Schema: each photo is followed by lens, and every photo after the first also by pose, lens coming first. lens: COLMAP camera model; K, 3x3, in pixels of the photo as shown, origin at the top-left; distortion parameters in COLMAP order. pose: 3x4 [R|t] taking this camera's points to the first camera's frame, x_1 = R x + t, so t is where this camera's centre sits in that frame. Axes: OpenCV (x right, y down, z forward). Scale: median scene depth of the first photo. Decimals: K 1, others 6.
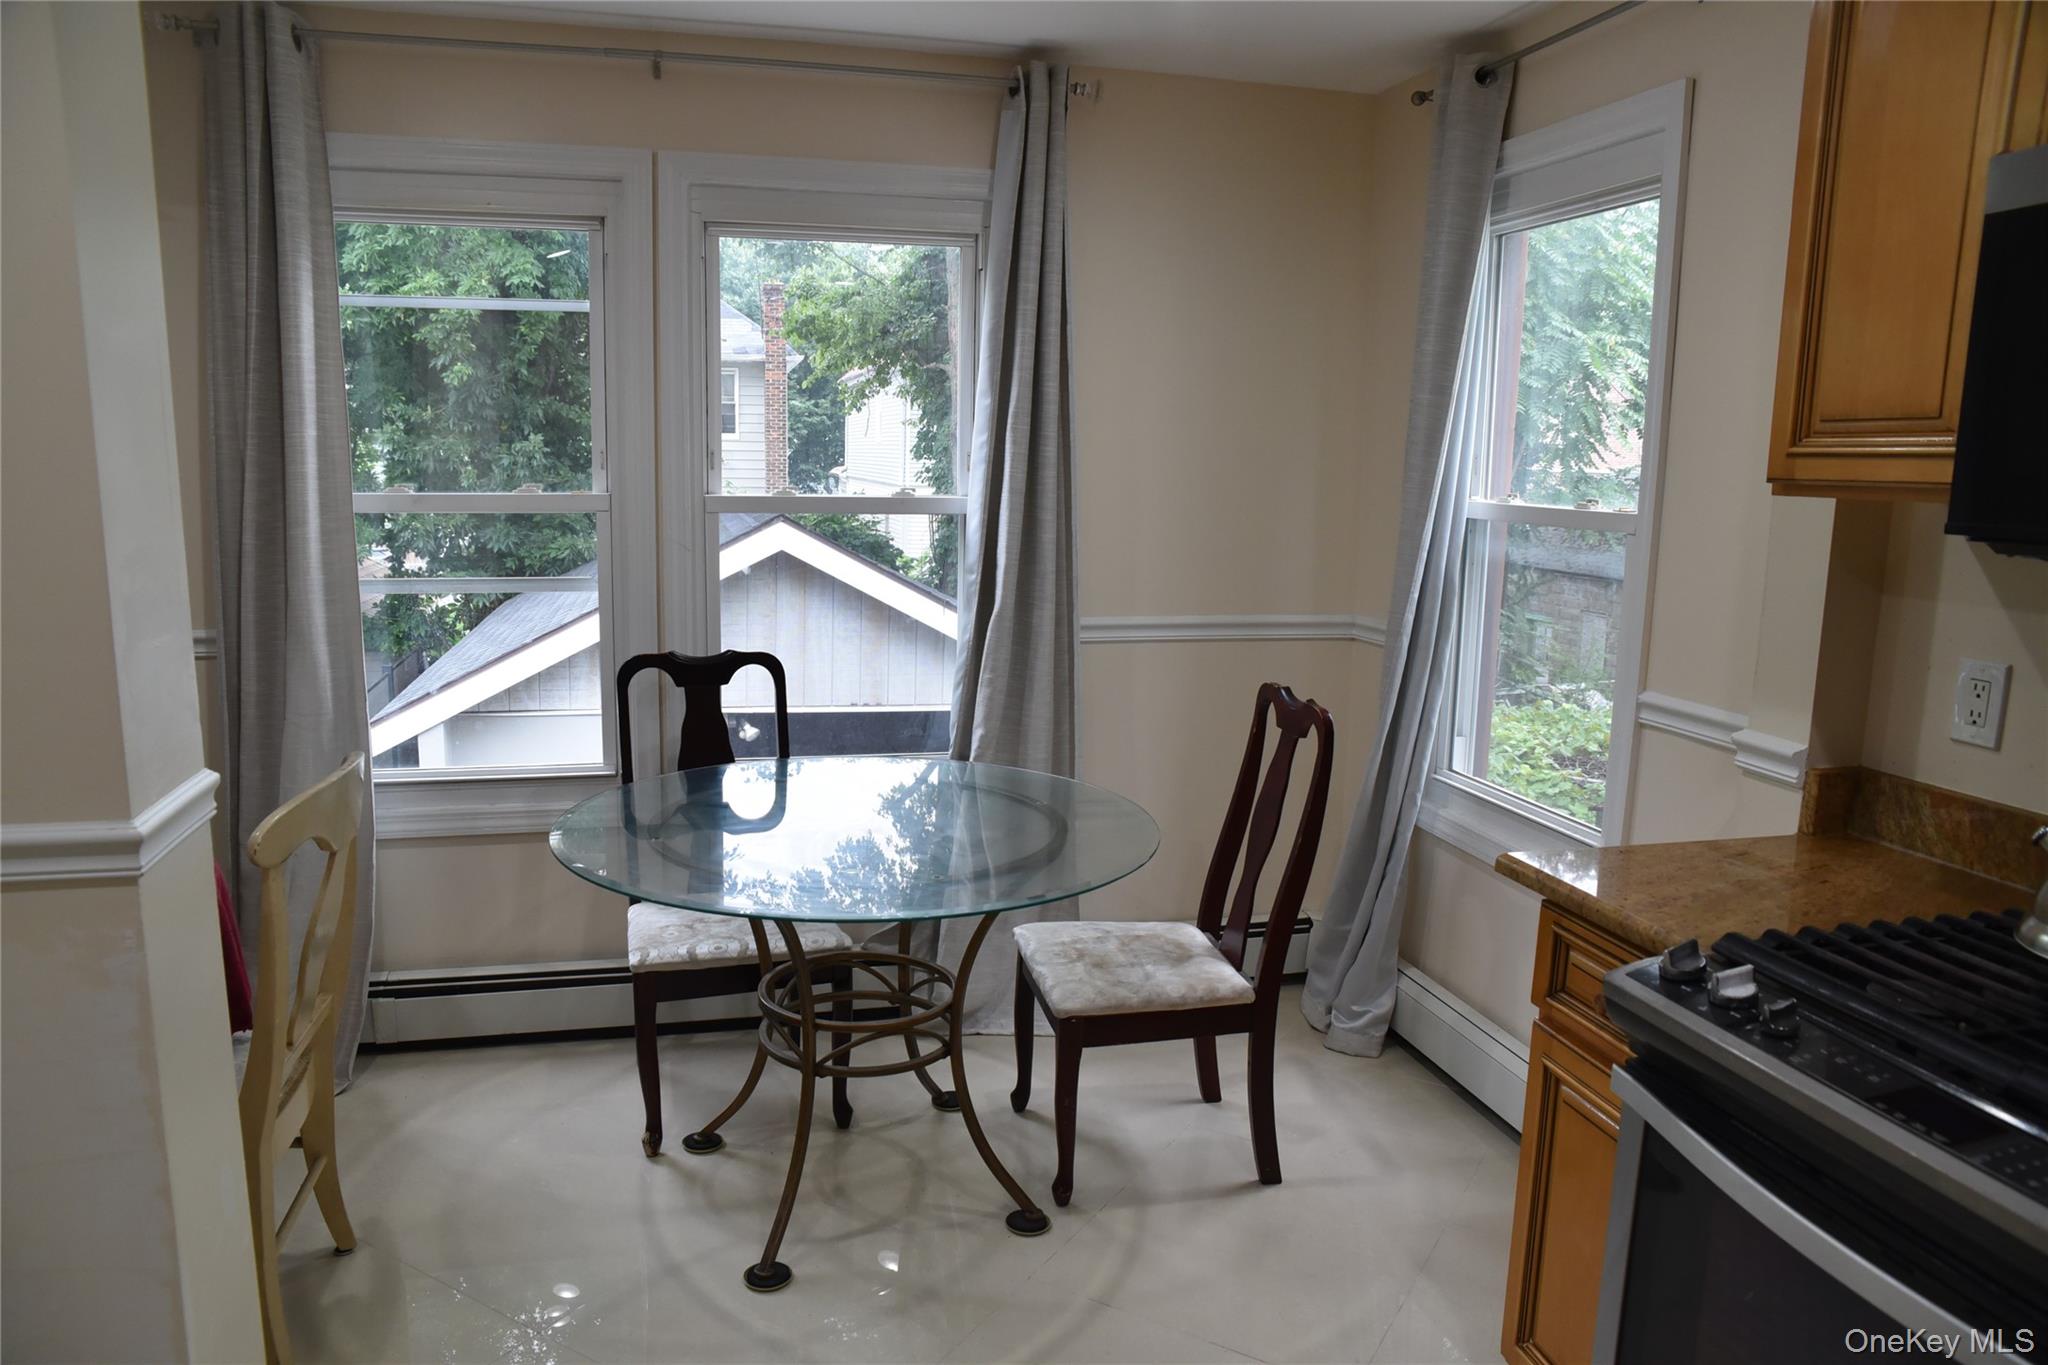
lens RADIAL K [[1396.5, 0, 1024.0], [0, 1396.5, 682.5], [0, 0, 1]] dist [-0.119191, 0.099294]
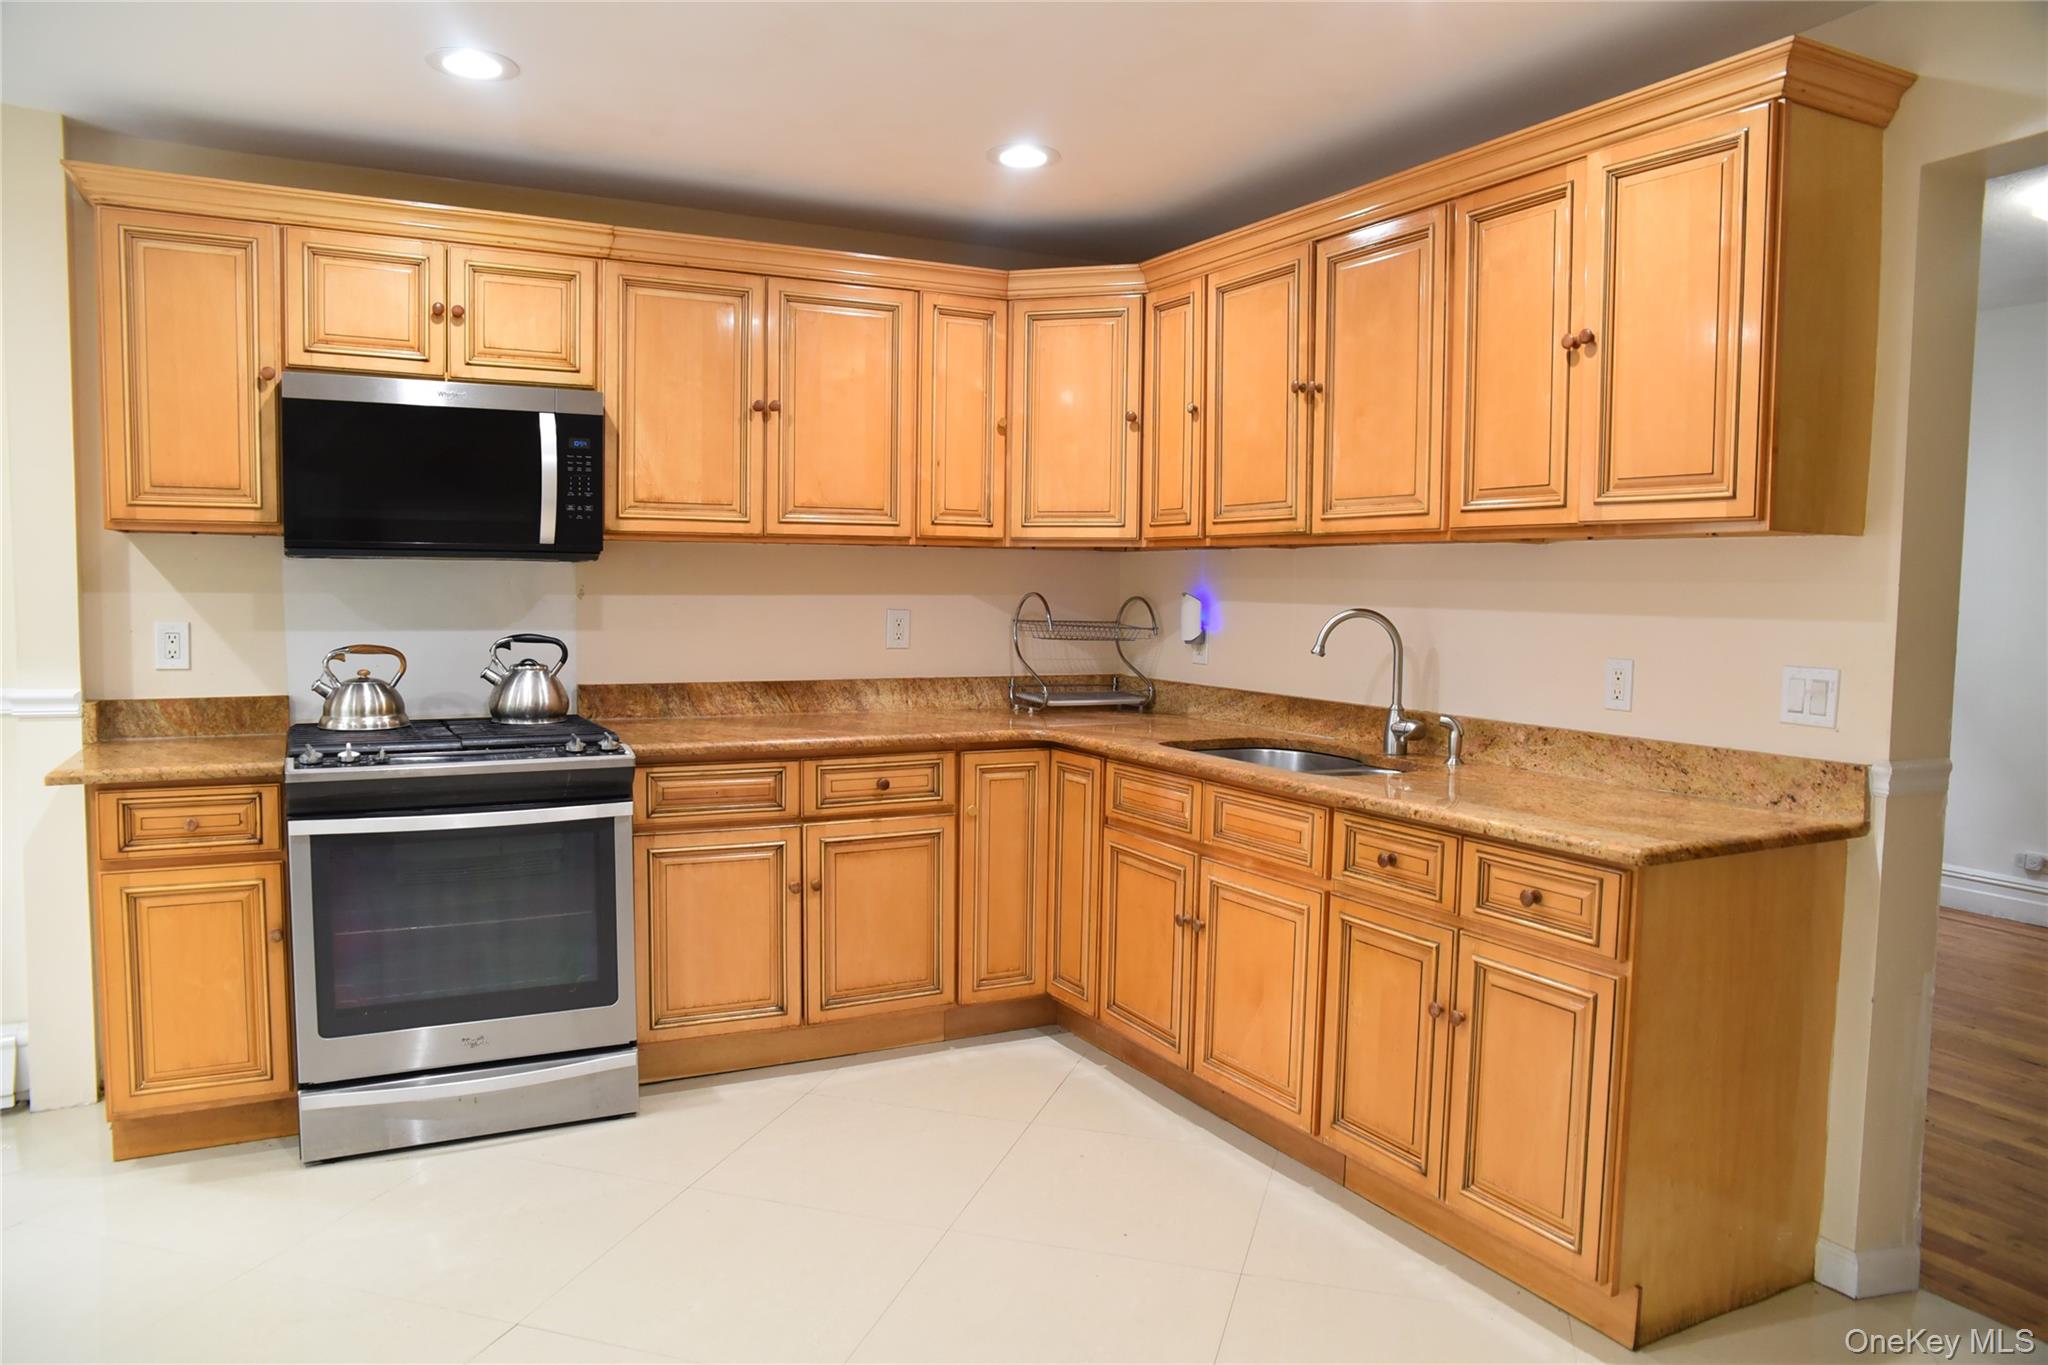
lens RADIAL K [[1396.5, 0, 1024.0], [0, 1396.5, 682.5], [0, 0, 1]] dist [-0.119191, 0.099294]
pose [[-0.242661, -0.088677, 0.966050, -1.034983], [0.139639, 0.982250, 0.125240, -0.003296], [-0.960009, 0.165289, -0.225971, 0.257535]]
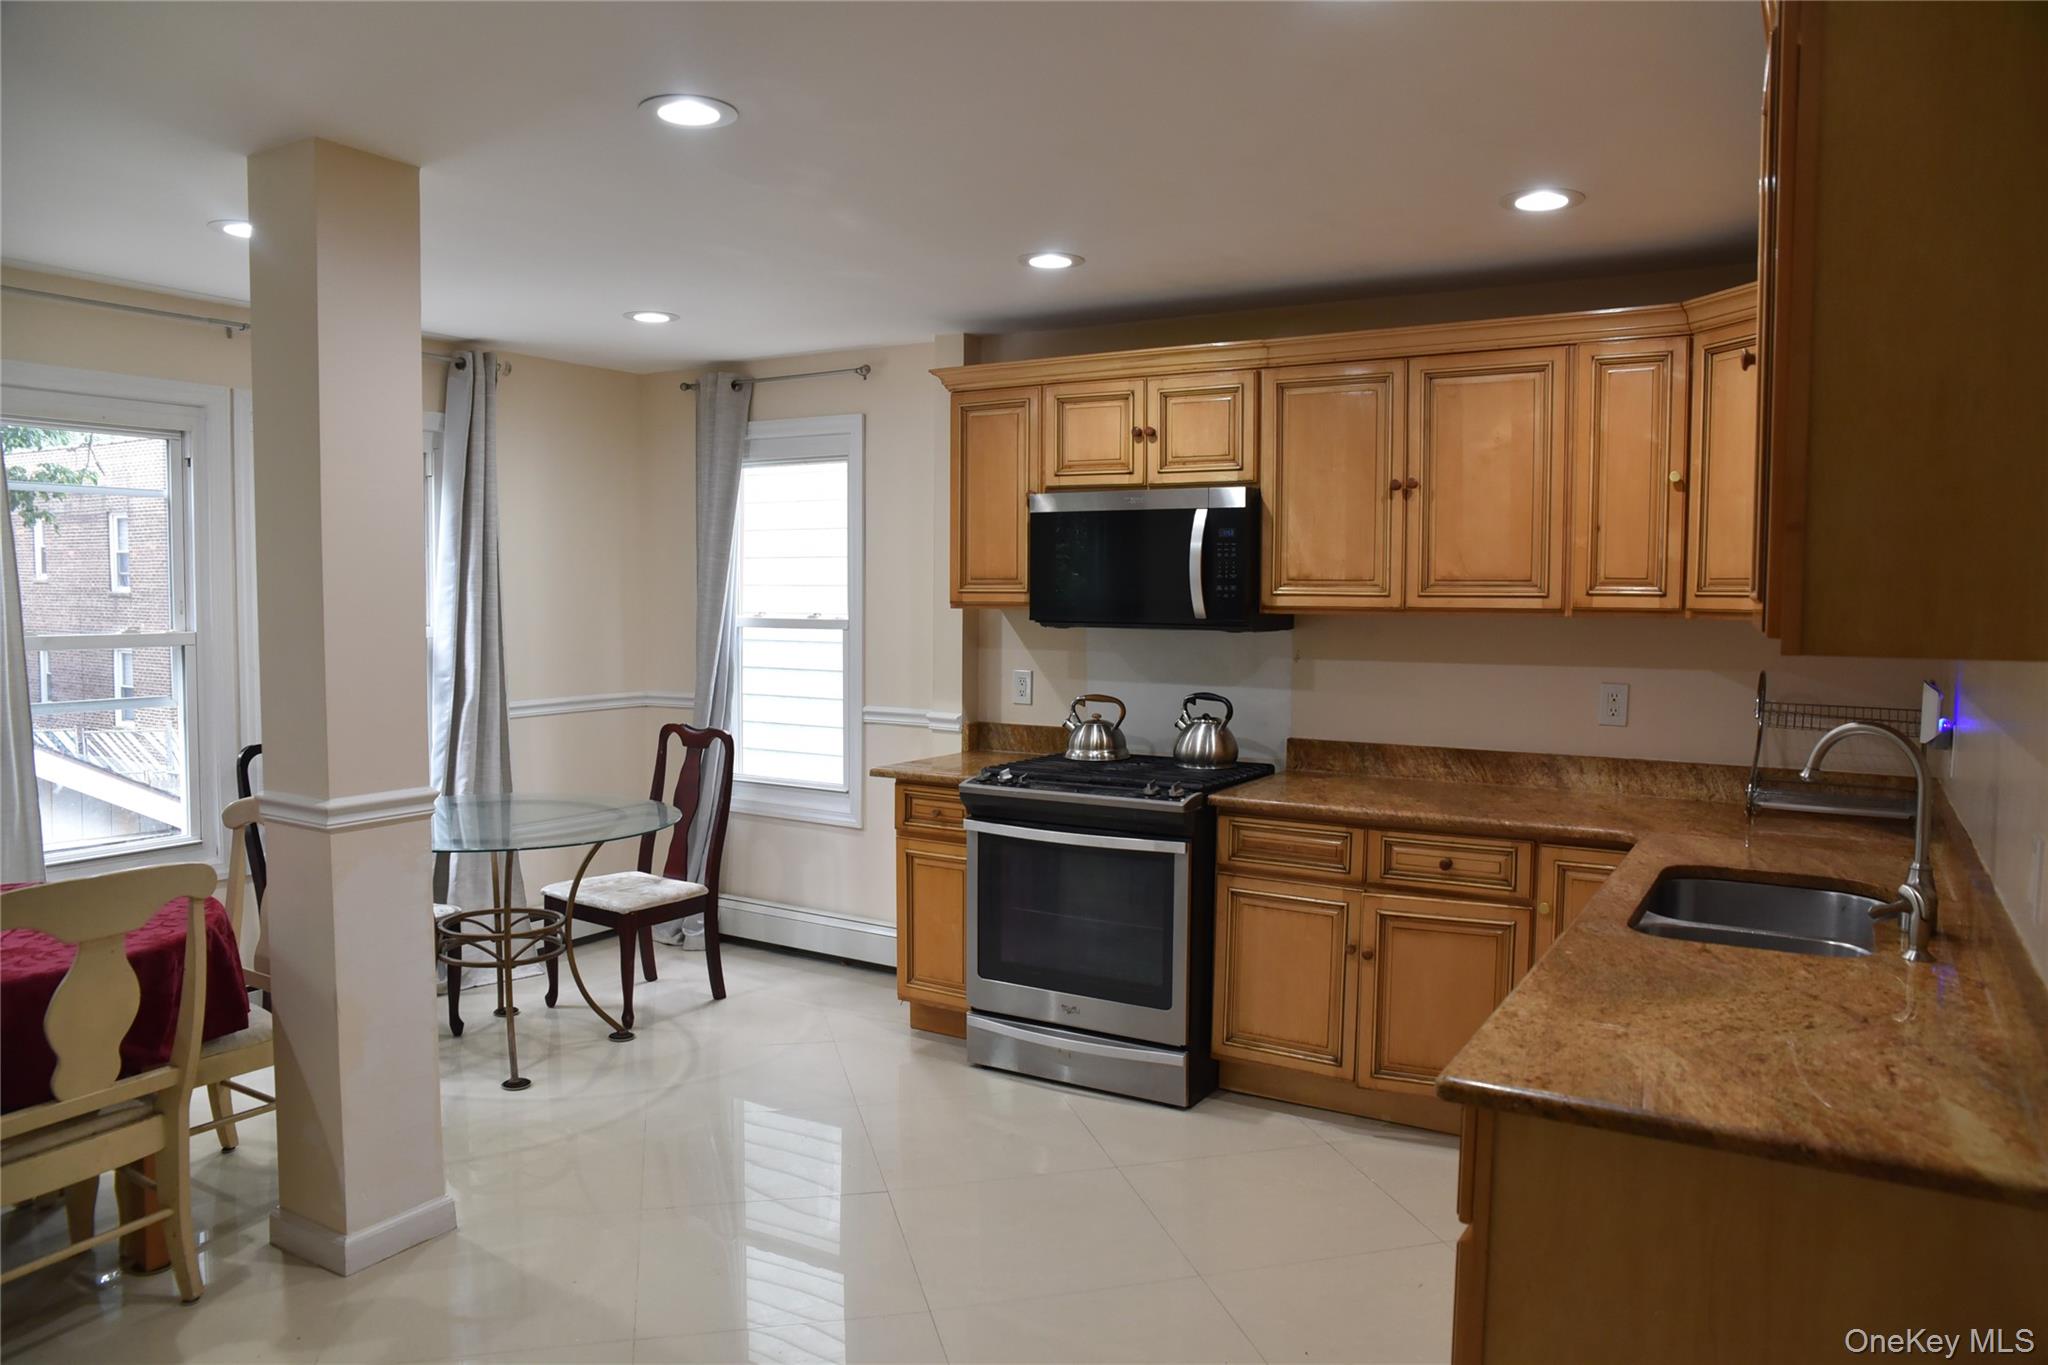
lens RADIAL K [[1396.5, 0, 1024.0], [0, 1396.5, 682.5], [0, 0, 1]] dist [-0.119191, 0.099294]
pose [[0.708775, -0.062431, 0.702667, -0.890386], [0.121647, 0.991971, -0.034570, 0.076876], [-0.694867, 0.109980, 0.710679, -0.682044]]
